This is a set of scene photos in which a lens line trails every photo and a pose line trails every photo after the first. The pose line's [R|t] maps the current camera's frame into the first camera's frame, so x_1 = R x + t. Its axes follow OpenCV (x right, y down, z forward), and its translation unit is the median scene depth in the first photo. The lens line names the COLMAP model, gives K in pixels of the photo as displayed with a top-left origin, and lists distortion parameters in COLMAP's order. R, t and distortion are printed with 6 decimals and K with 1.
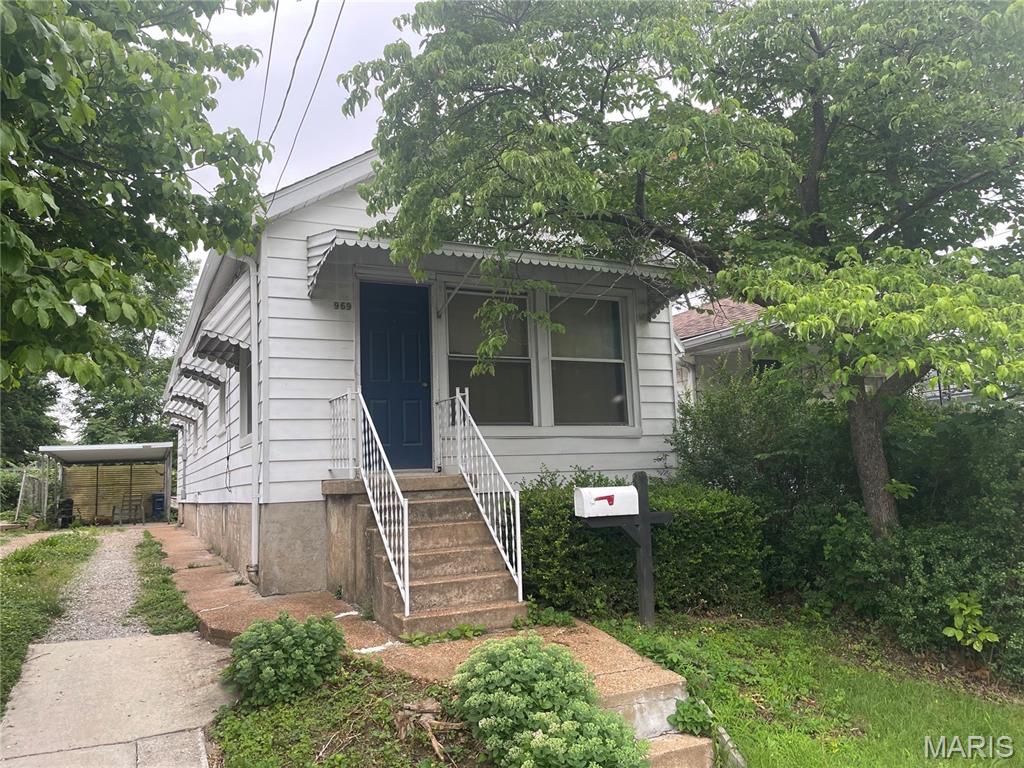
lens RADIAL K [[781.0, 0, 512.0], [0, 781.0, 384.0], [0, 0, 1]] dist [0.065249, -0.128369]
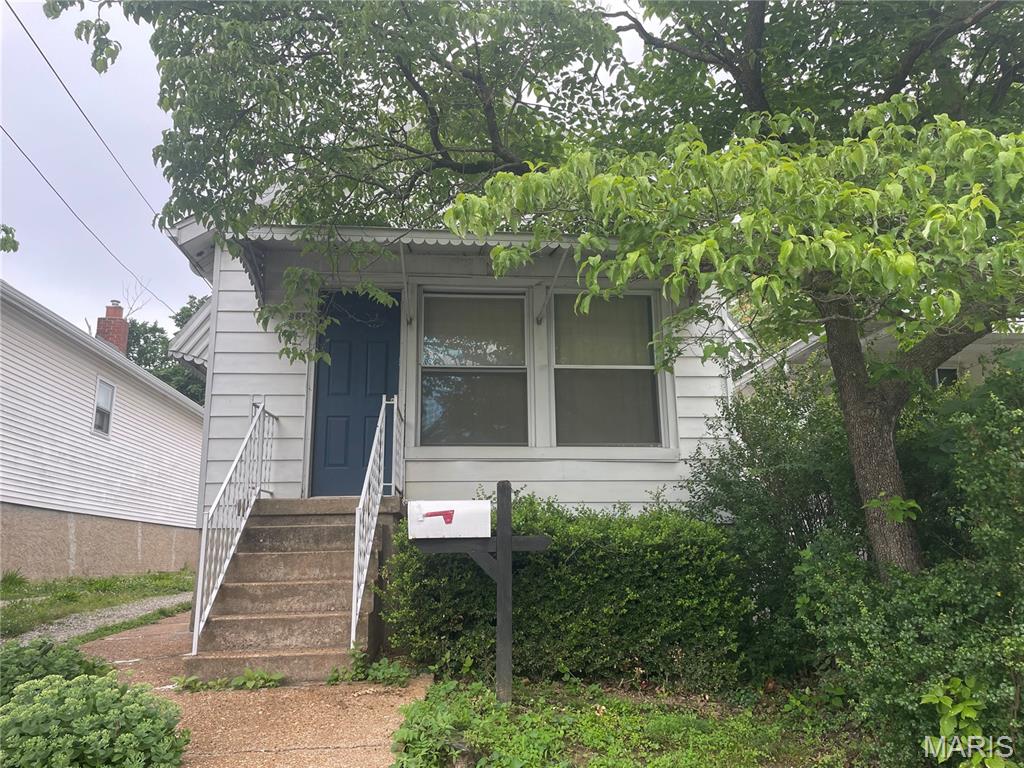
lens RADIAL K [[781.0, 0, 512.0], [0, 781.0, 384.0], [0, 0, 1]] dist [0.065249, -0.128369]
pose [[0.936235, -0.050295, -0.347756, 0.400519], [0.021128, 0.995970, -0.087163, 0.077711], [0.350738, 0.074258, 0.933525, 0.275222]]
